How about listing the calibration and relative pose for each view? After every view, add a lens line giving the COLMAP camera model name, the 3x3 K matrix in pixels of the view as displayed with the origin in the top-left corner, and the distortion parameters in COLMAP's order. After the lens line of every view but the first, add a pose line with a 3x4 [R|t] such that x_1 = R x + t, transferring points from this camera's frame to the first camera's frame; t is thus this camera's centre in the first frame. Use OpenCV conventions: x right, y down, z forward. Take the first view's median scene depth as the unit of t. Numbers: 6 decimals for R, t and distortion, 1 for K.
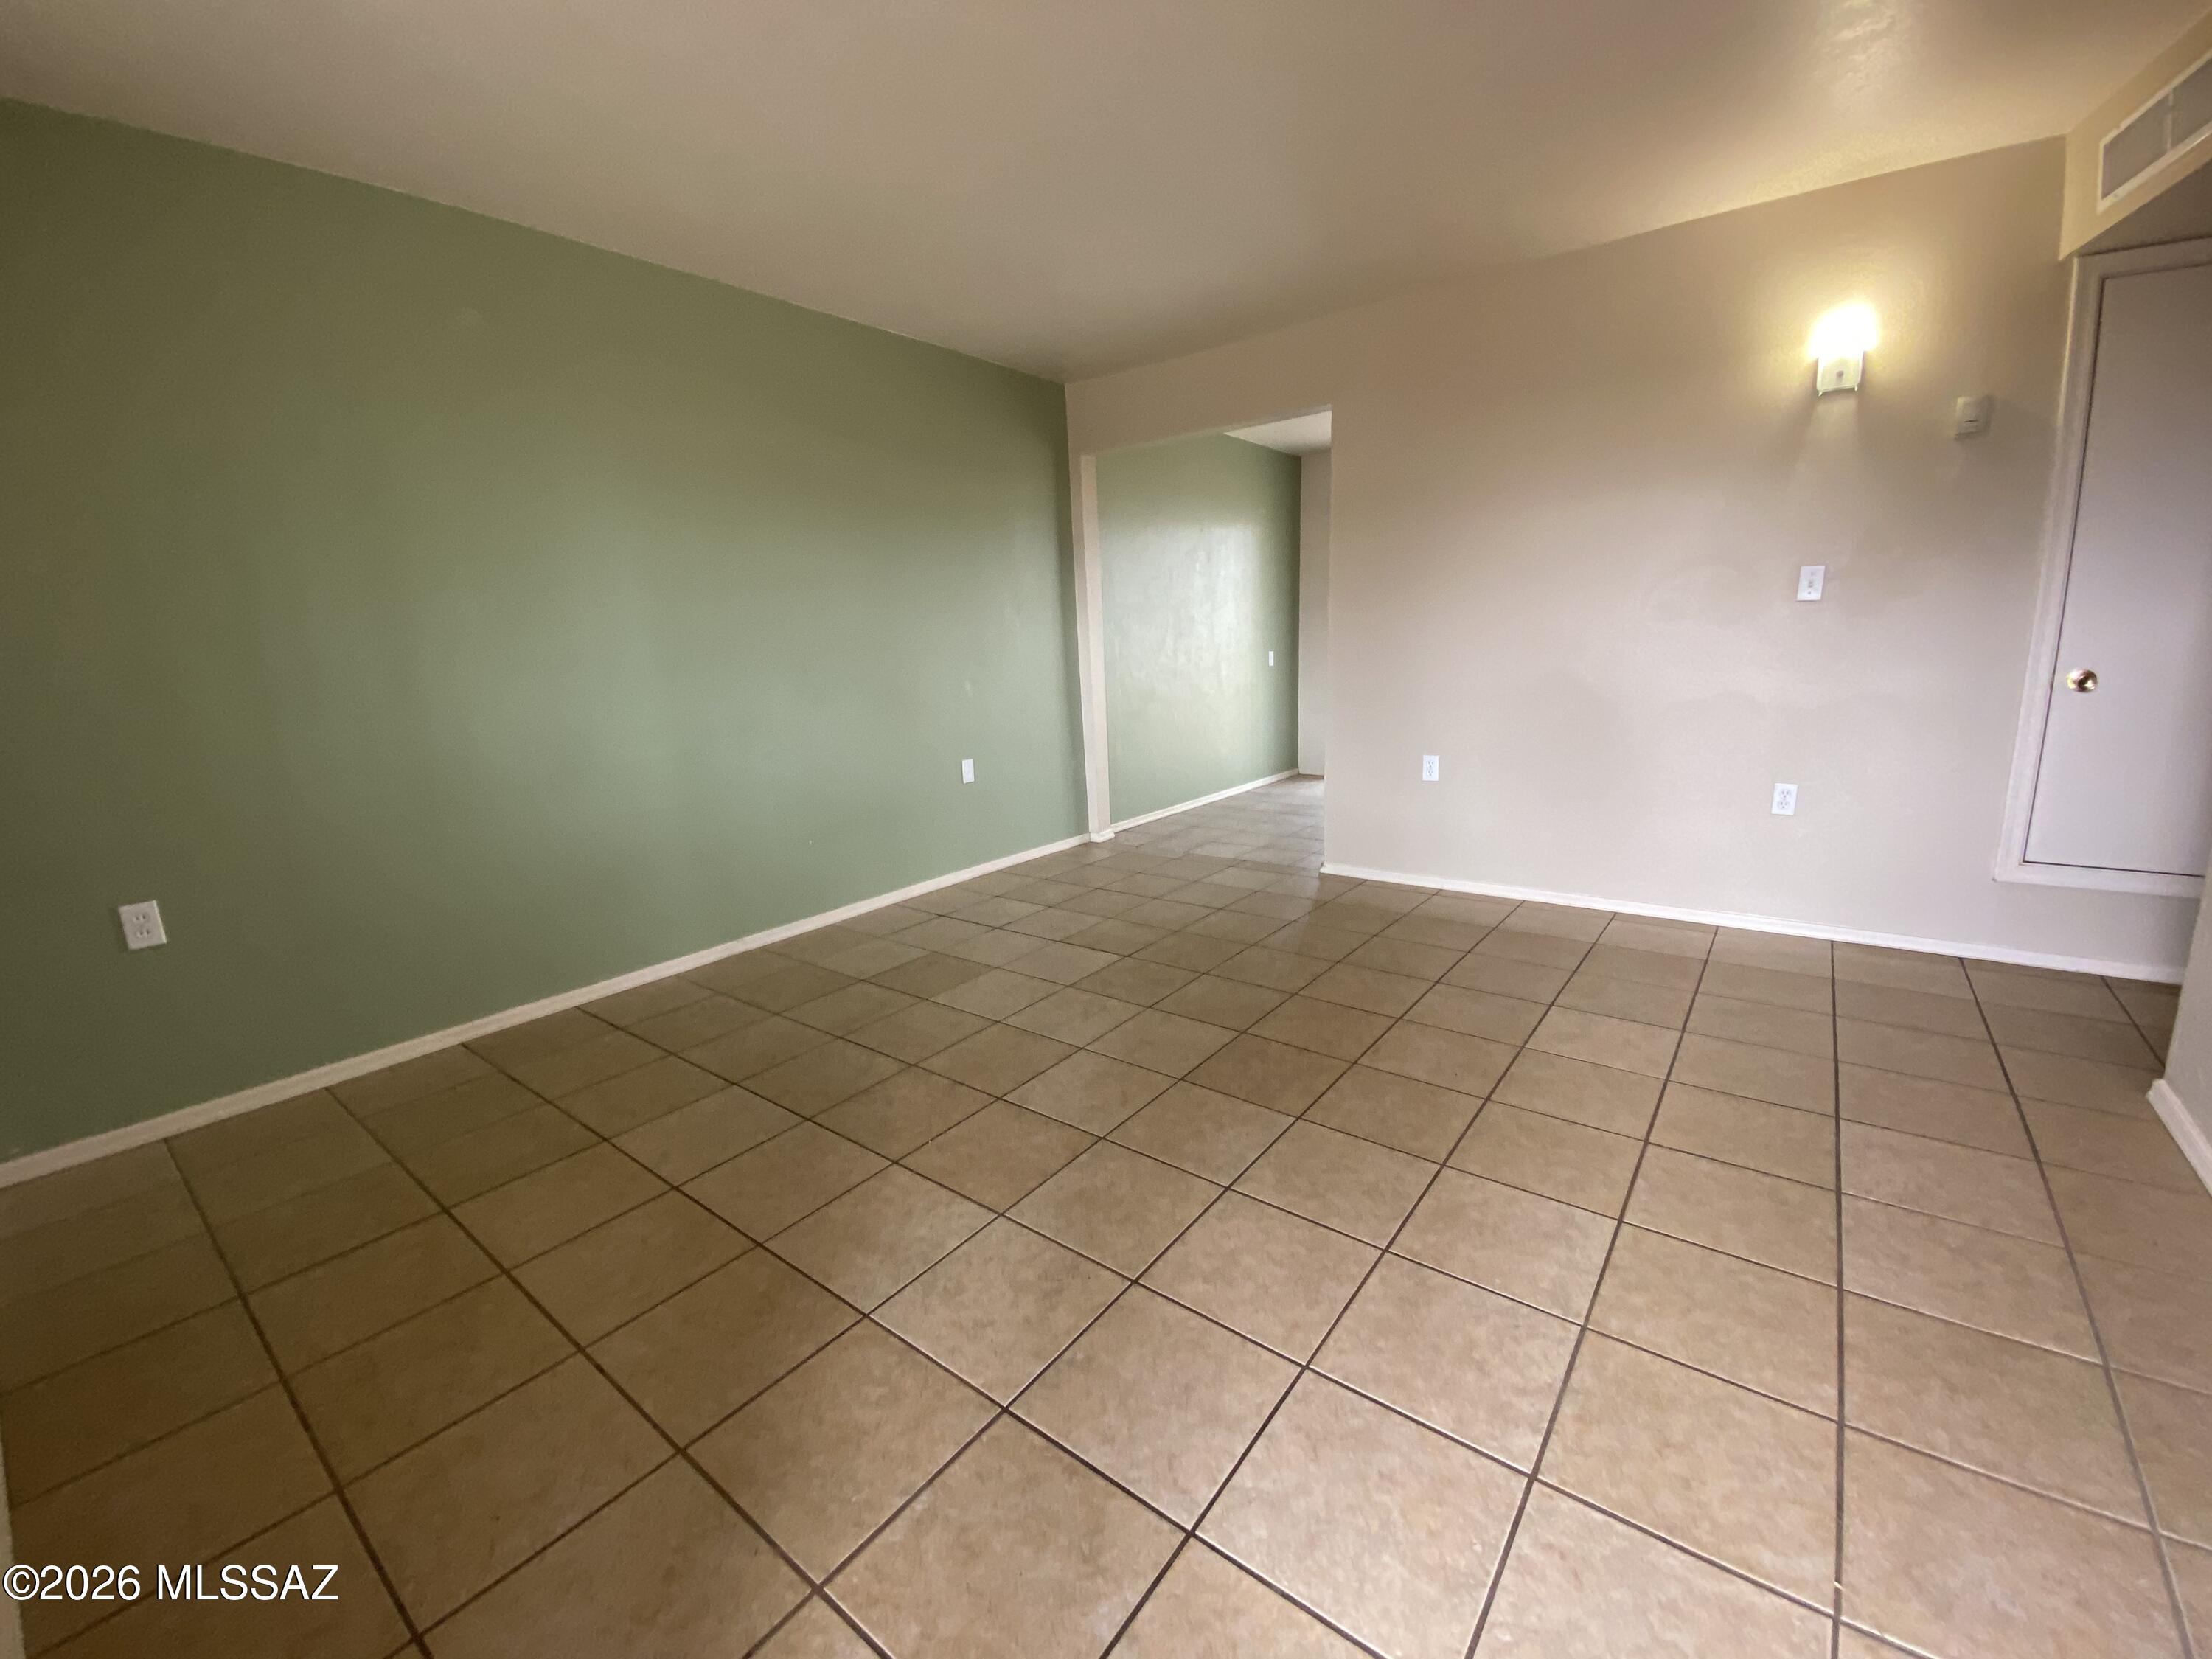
lens RADIAL K [[901.3, 0, 1106.0], [0, 901.3, 829.5], [0, 0, 1]] dist [0.029064, -0.022168]
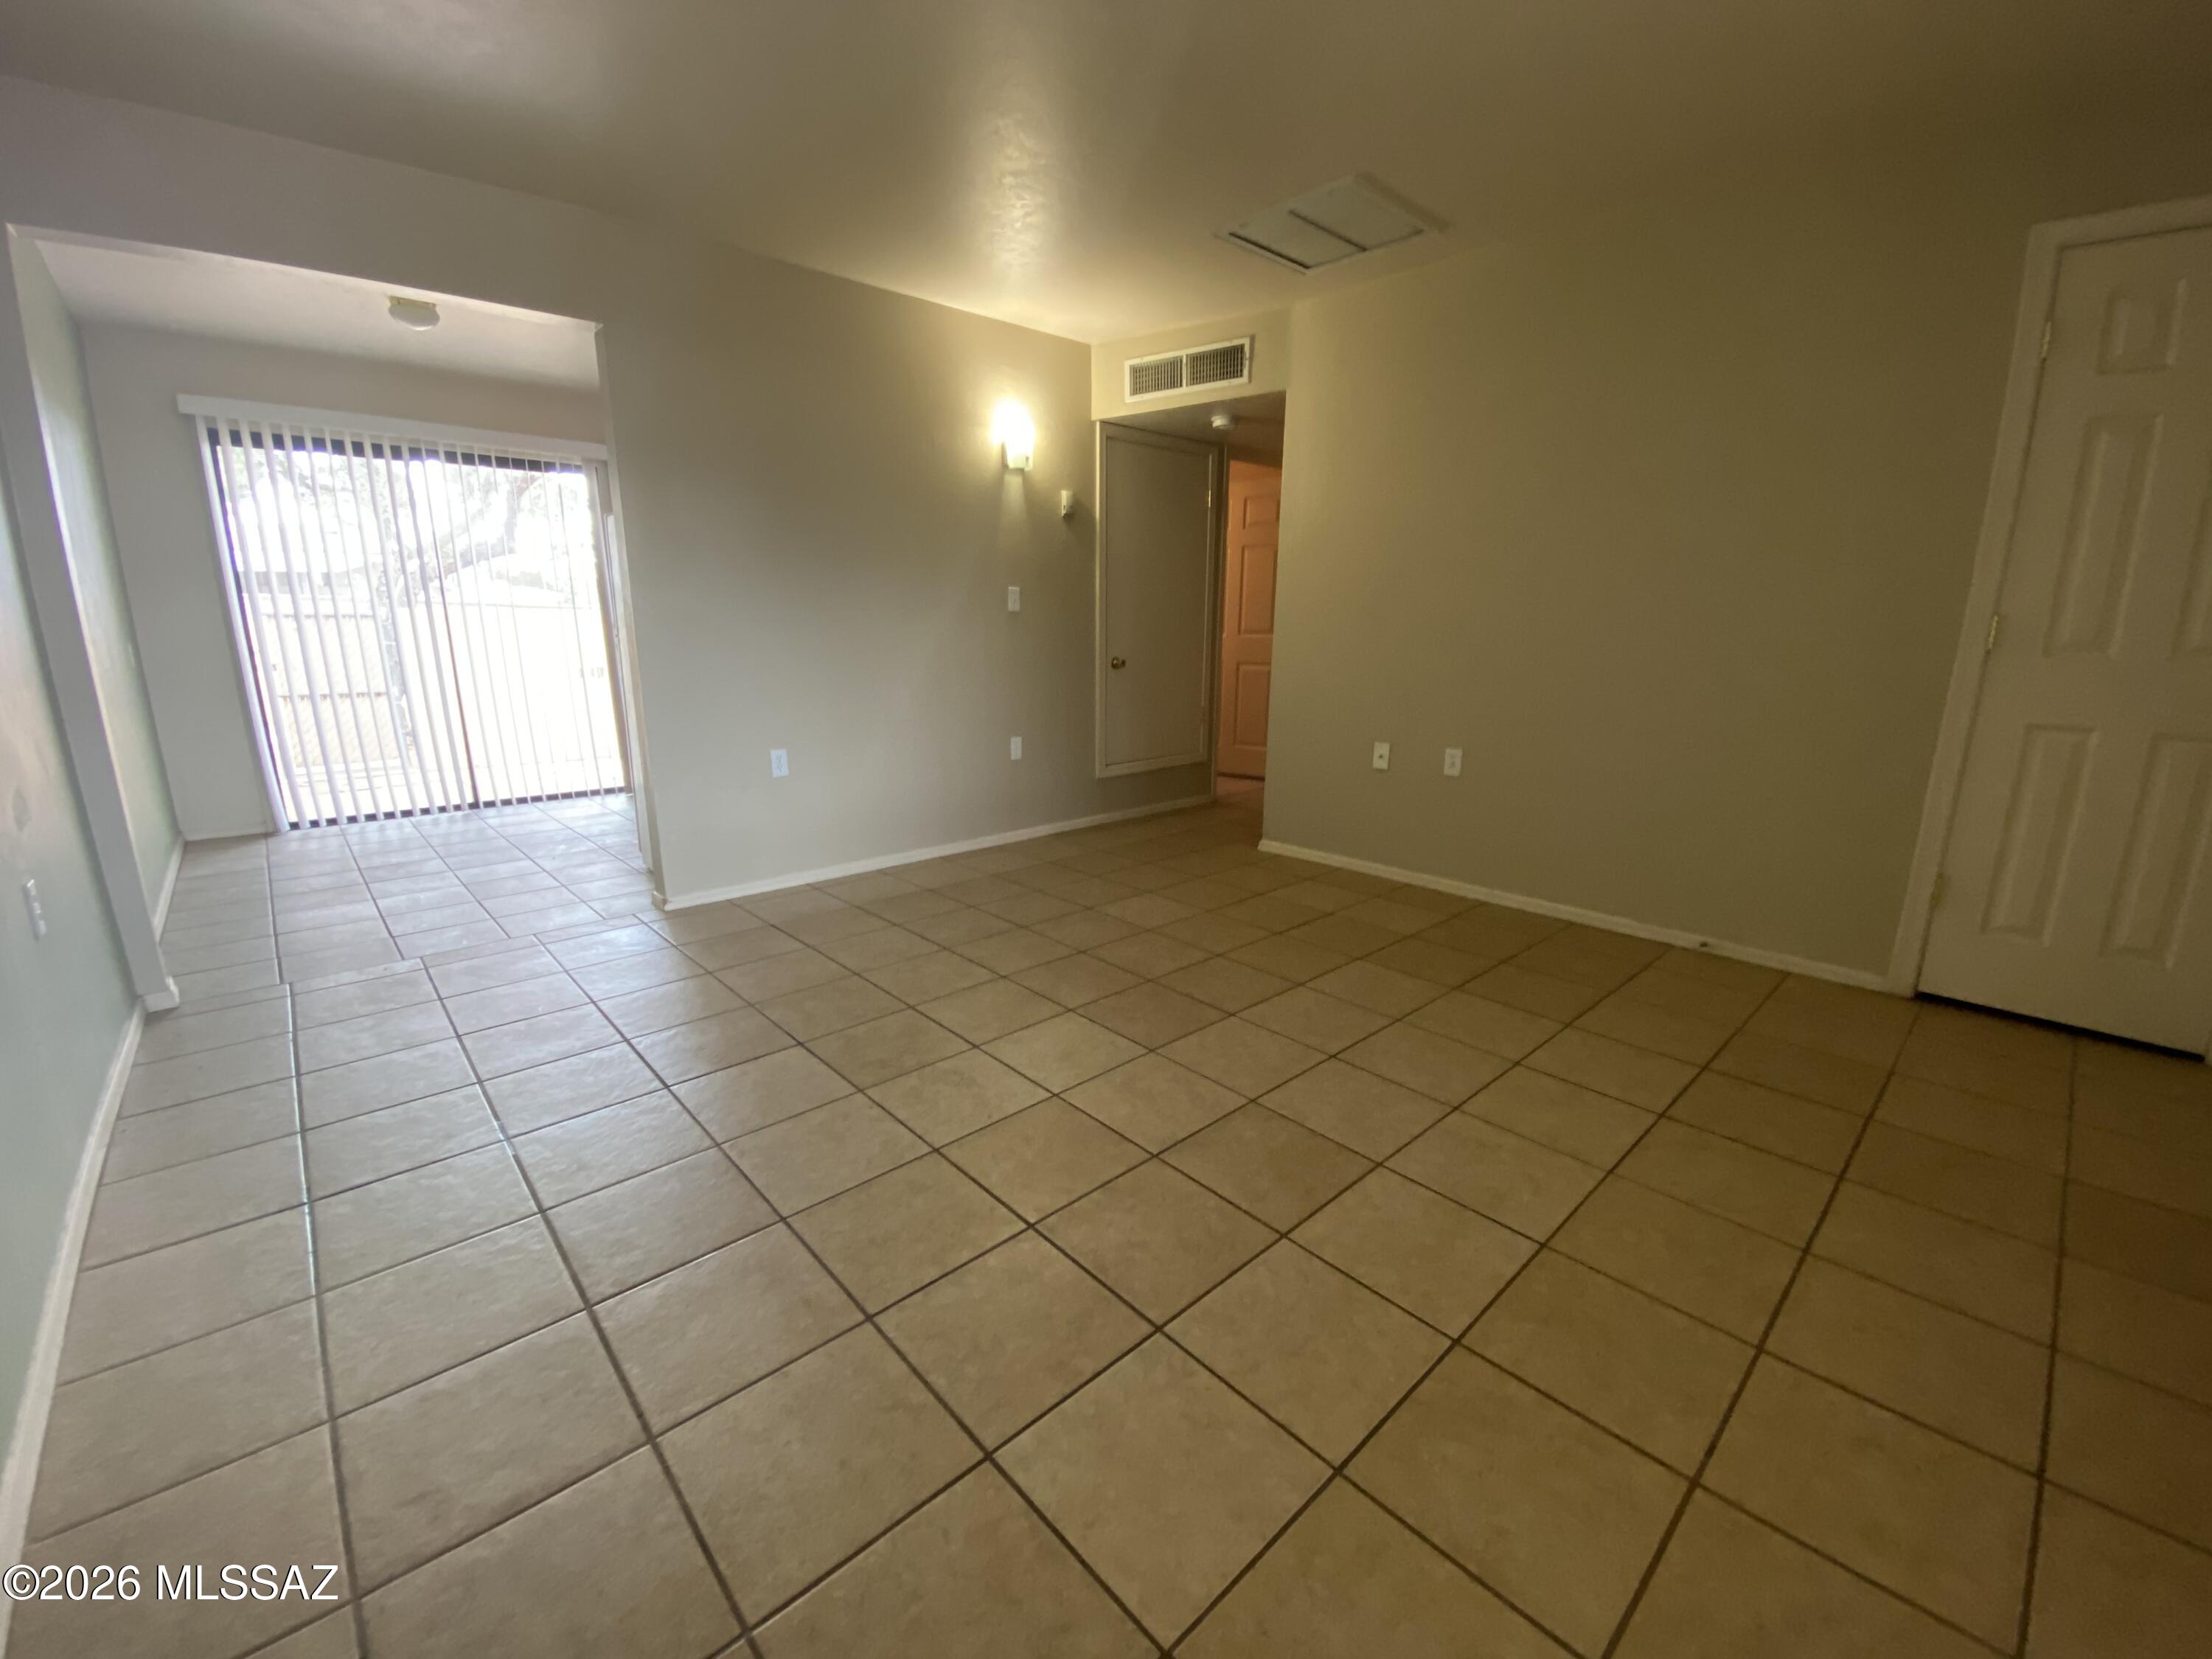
lens RADIAL K [[901.3, 0, 1106.0], [0, 901.3, 829.5], [0, 0, 1]] dist [0.029064, -0.022168]
pose [[0.154526, -0.181237, 0.971223, -0.758649], [0.190730, 0.970011, 0.150665, -0.111830], [-0.969404, 0.161960, 0.184459, 0.723687]]
